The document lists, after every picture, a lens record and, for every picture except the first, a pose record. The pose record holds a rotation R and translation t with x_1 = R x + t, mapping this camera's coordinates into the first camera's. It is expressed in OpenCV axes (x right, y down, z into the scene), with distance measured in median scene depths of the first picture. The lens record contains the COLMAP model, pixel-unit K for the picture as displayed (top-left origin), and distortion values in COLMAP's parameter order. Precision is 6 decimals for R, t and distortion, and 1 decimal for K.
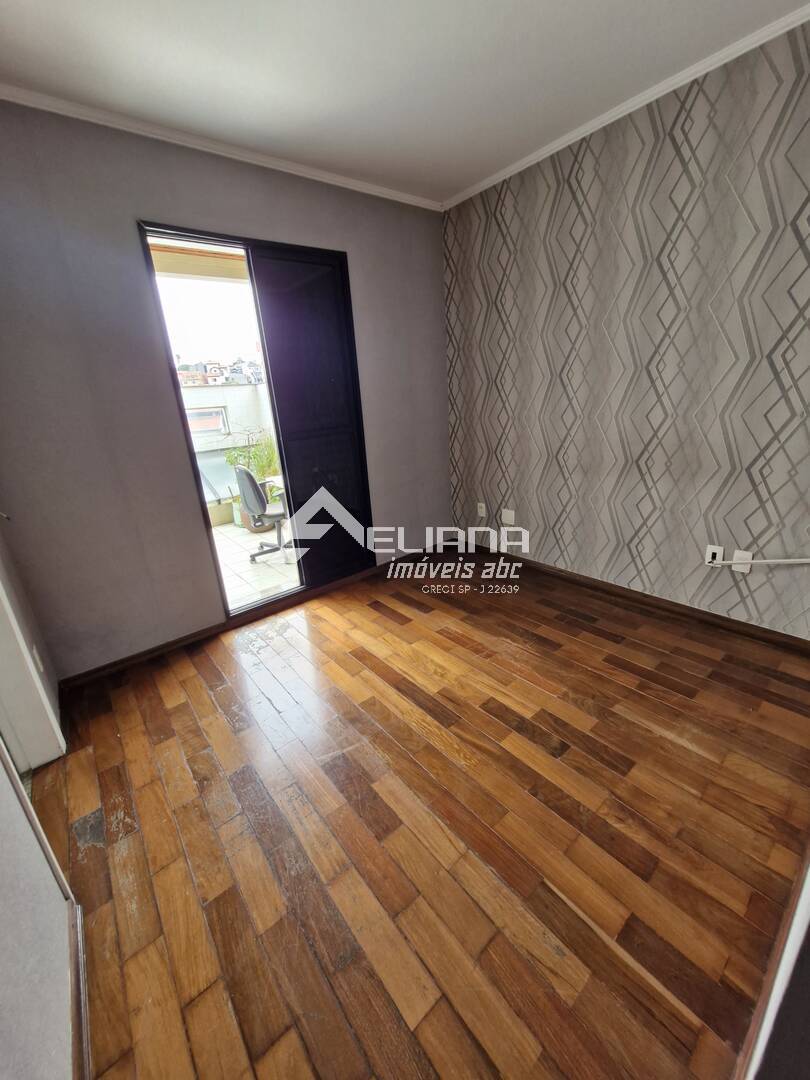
lens RADIAL K [[421.6, 0, 395.5], [0, 421.6, 527.5], [0, 0, 1]] dist [0.005939, -0.002055]
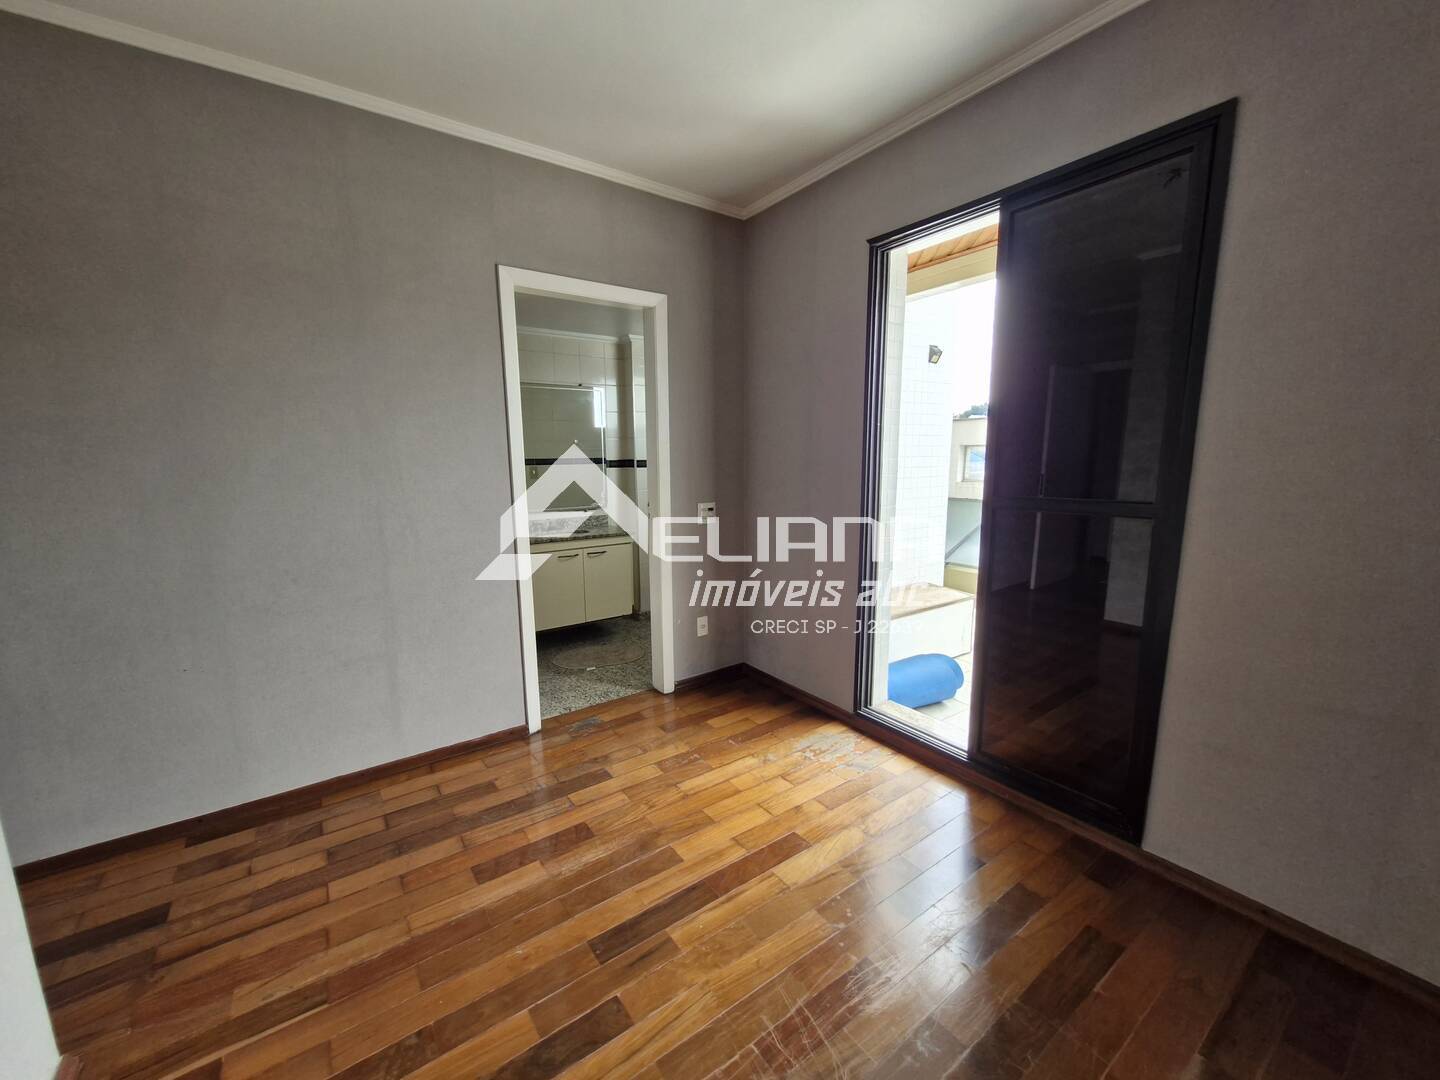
lens RADIAL K [[562.2, 0, 717.9], [0, 562.2, 538.4], [0, 0, 1]] dist [0.005939, -0.002055]
pose [[-0.040368, 0.224999, -0.973522, 0.790613], [-0.285640, 0.931057, 0.227029, -0.352814], [0.957486, 0.287242, 0.026684, 0.939438]]
